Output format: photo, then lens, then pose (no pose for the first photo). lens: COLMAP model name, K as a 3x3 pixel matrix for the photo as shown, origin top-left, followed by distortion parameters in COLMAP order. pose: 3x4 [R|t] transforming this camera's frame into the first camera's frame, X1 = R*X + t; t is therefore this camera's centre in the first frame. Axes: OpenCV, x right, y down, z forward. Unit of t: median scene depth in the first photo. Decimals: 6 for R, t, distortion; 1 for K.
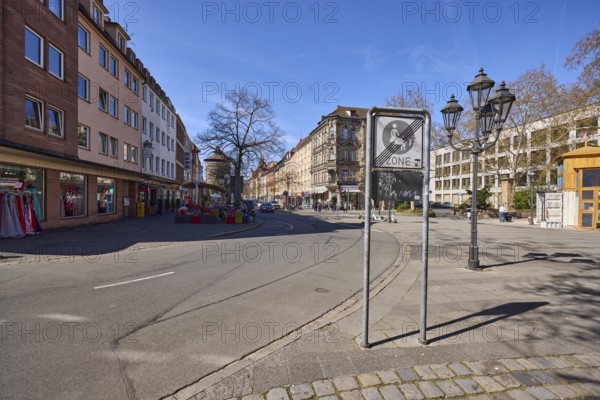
lens RADIAL K [[262.4, 0, 300.0], [0, 262.4, 200.0], [0, 0, 1]] dist [-0.002674, 0.000140]
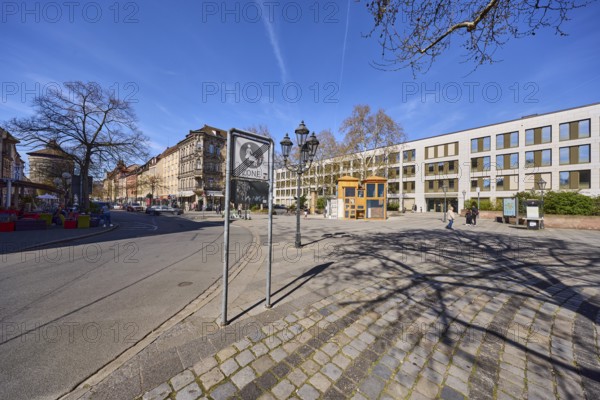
lens RADIAL K [[262.4, 0, 300.0], [0, 262.4, 200.0], [0, 0, 1]] dist [-0.002674, 0.000140]
pose [[0.850543, 0.010839, 0.525794, -0.106410], [-0.005149, 0.999911, -0.012283, -0.000052], [-0.525881, 0.007739, 0.850523, -0.237251]]
